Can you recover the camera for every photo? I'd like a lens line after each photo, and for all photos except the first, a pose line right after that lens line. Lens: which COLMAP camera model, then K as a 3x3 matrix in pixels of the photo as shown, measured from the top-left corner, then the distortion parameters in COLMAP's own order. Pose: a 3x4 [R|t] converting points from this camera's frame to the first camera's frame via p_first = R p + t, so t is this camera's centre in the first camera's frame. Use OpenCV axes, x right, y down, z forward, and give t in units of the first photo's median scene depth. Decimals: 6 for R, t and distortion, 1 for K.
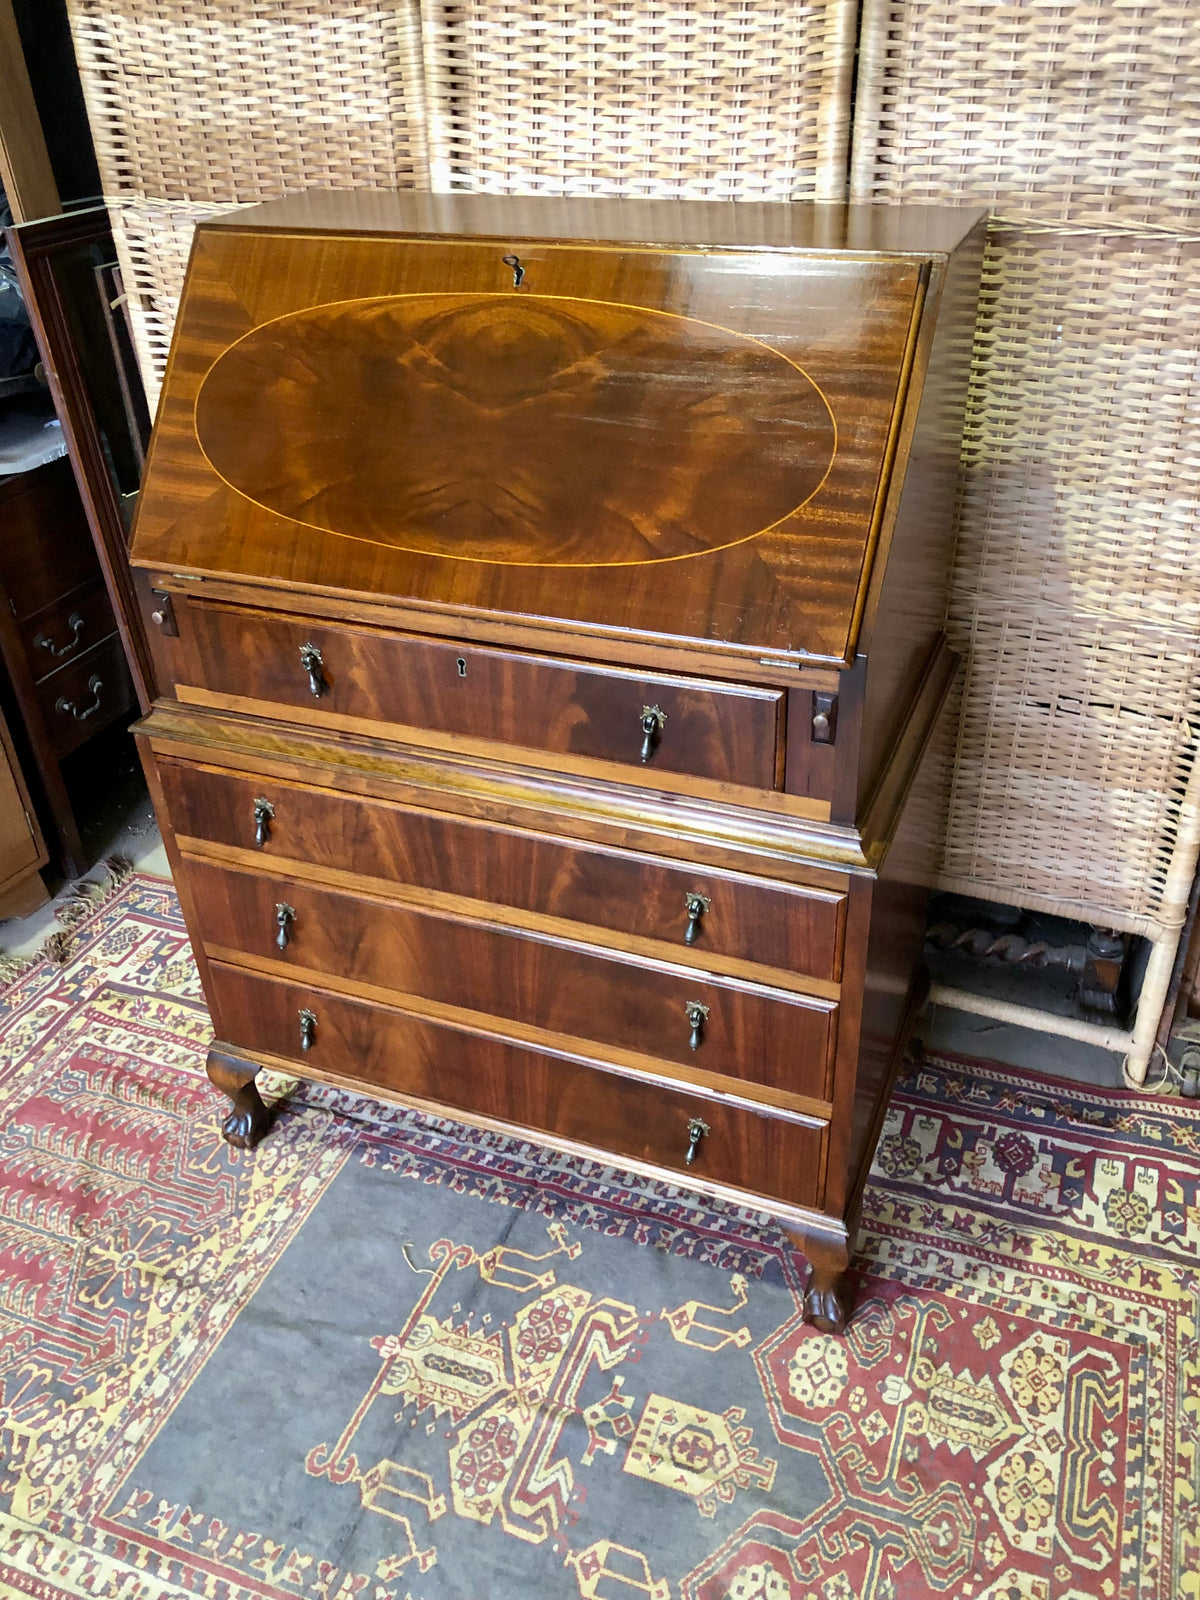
lens RADIAL K [[1340.5, 0, 607.2], [0, 1340.5, 798.2], [0, 0, 1]] dist [0.000082, 0.028246]
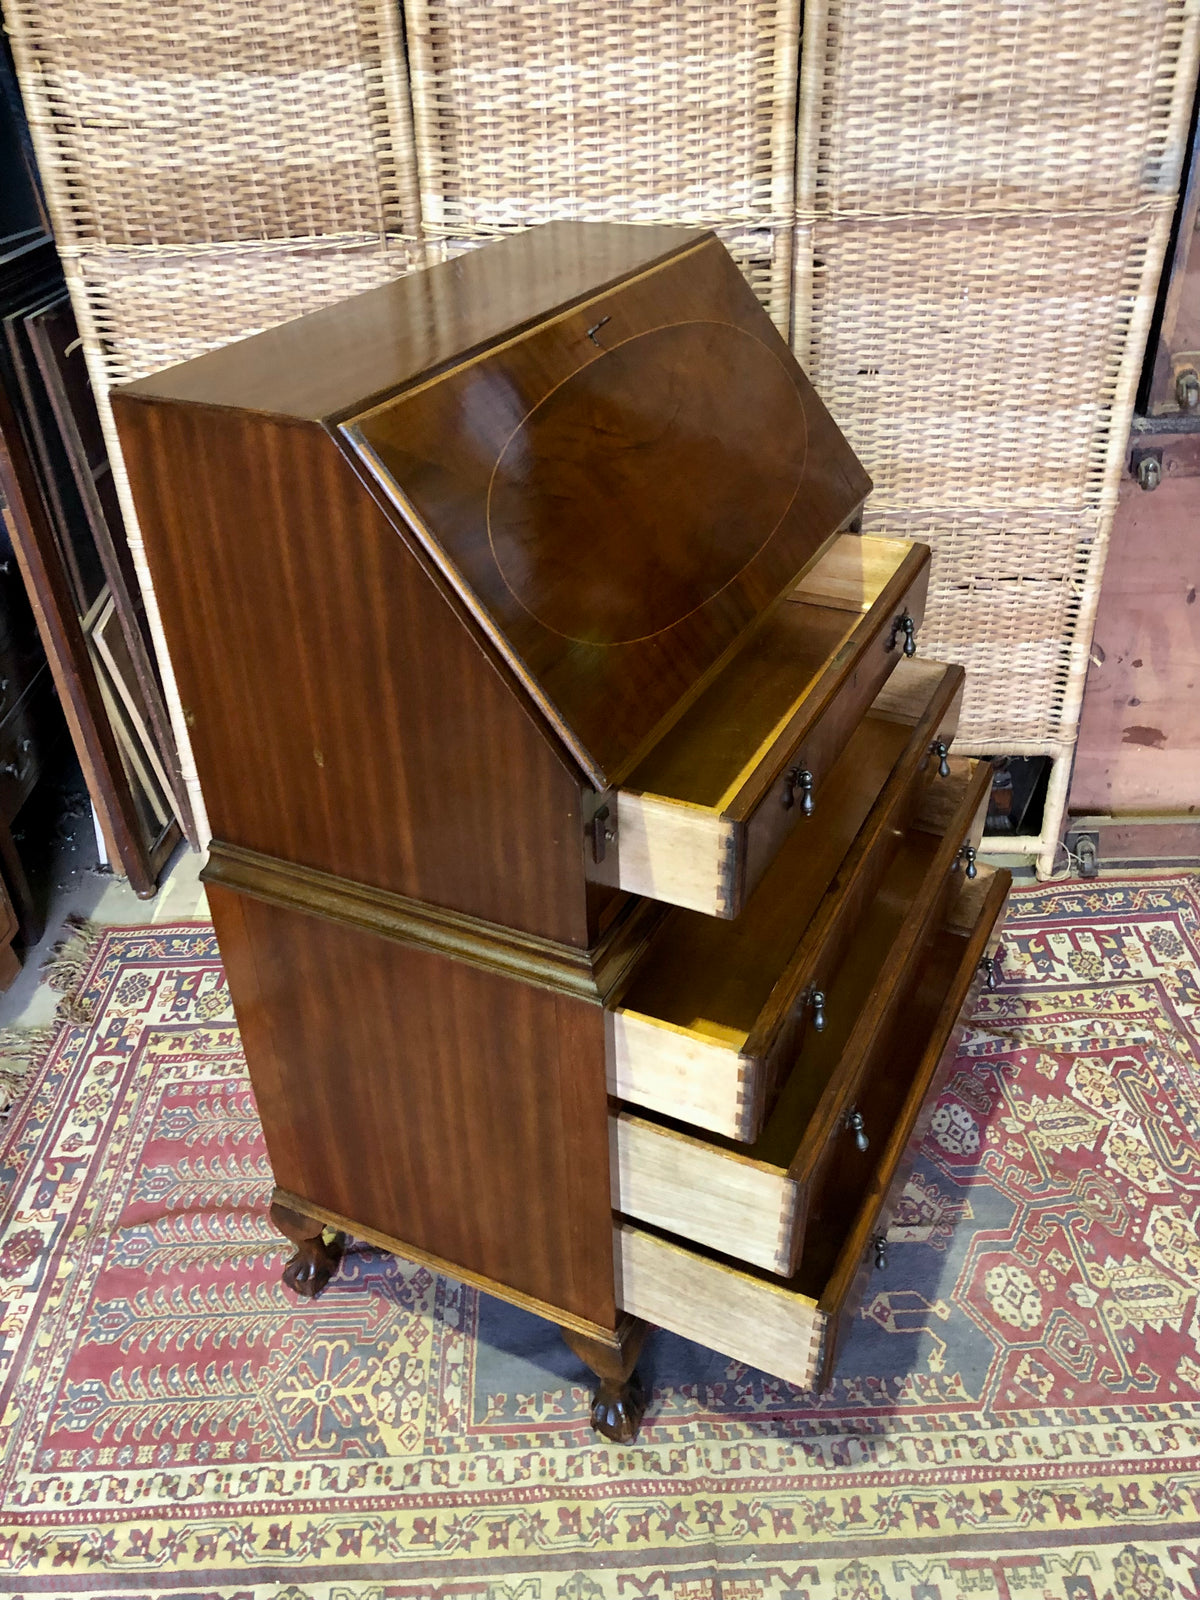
lens RADIAL K [[1340.5, 0, 610.5], [0, 1340.5, 803.1], [0, 0, 1]] dist [0.000082, 0.028246]
pose [[0.922729, -0.206066, 0.325744, -0.460128], [0.209501, 0.977491, 0.024911, 0.029662], [-0.323545, 0.045258, 0.945130, -0.089299]]
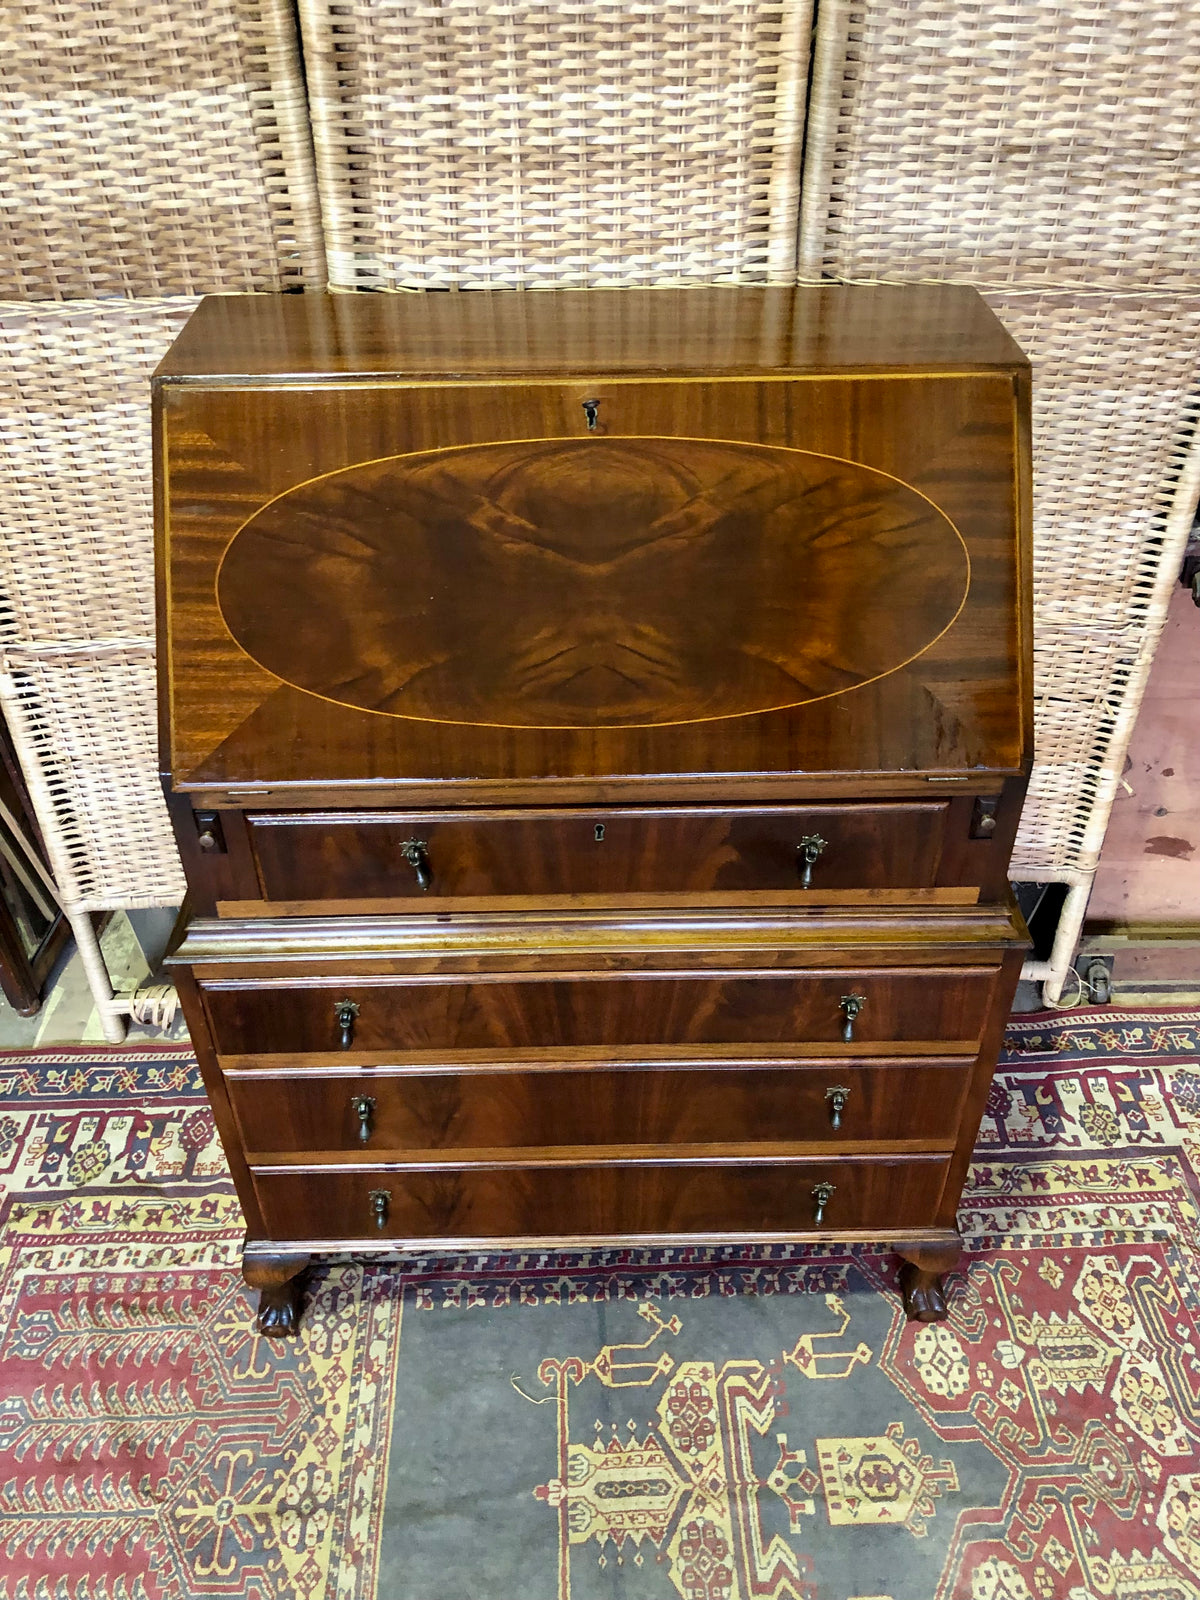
lens RADIAL K [[1340.5, 0, 606.7], [0, 1340.5, 785.5], [0, 0, 1]] dist [0.000082, 0.028246]
pose [[0.918445, -0.218656, 0.329619, -0.334470], [0.191845, 0.974989, 0.112217, -0.193476], [-0.345912, -0.039829, 0.937421, 0.090519]]
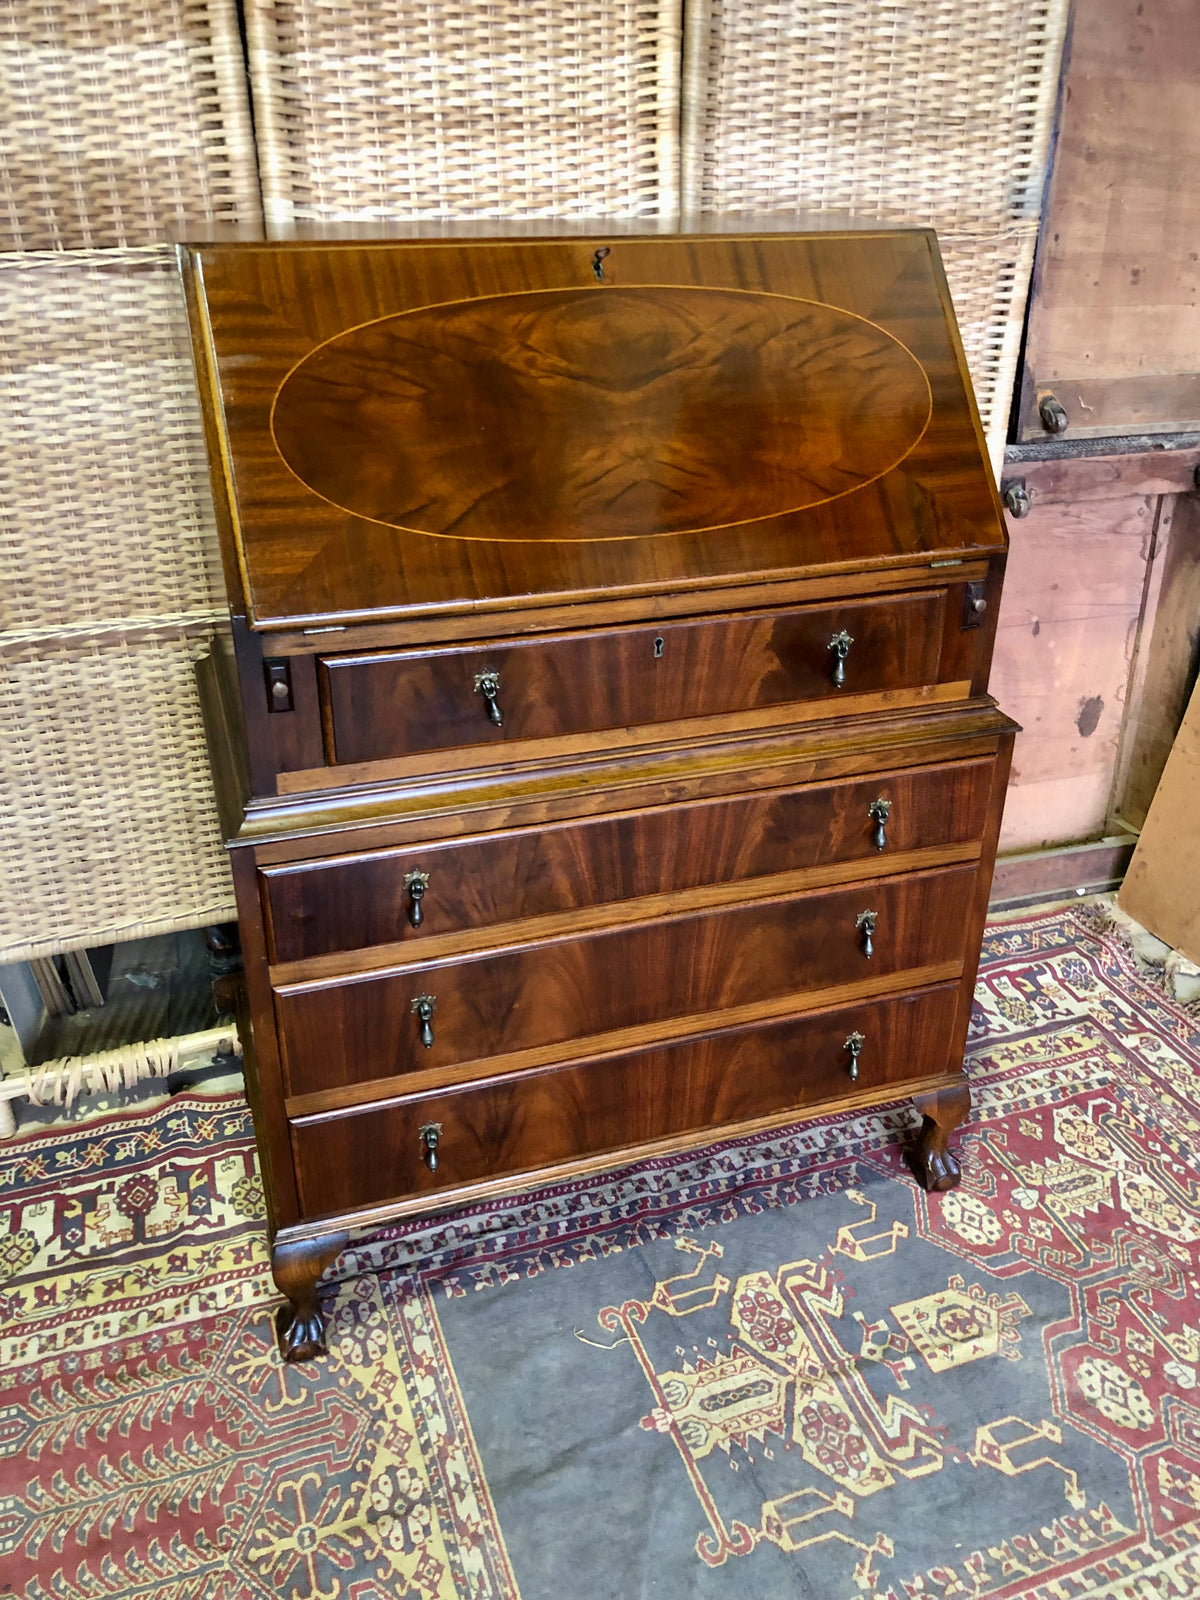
lens RADIAL K [[1340.5, 0, 623.1], [0, 1340.5, 773.9], [0, 0, 1]] dist [0.000082, 0.028246]
pose [[0.748956, -0.255052, 0.611566, -0.622387], [0.326202, 0.945285, -0.005255, -0.009693], [-0.576764, 0.203430, 0.791176, 0.202079]]
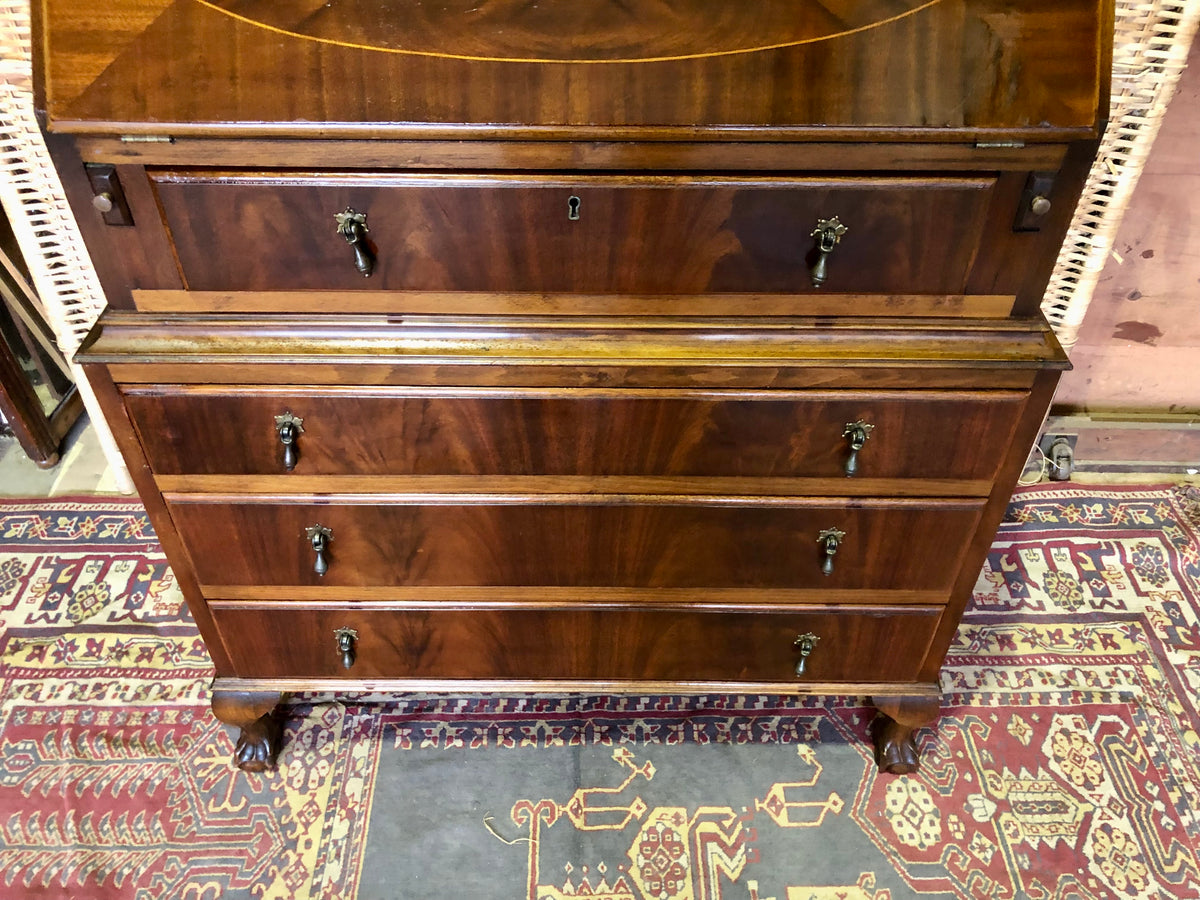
lens RADIAL K [[1005.4, 0, 603.0], [0, 1005.4, 438.6], [0, 0, 1]] dist [0.000082, 0.028246]
pose [[0.925611, -0.221502, 0.306891, -0.249869], [0.169300, 0.967526, 0.187697, -0.061055], [-0.338500, -0.121777, 0.933053, 0.345244]]
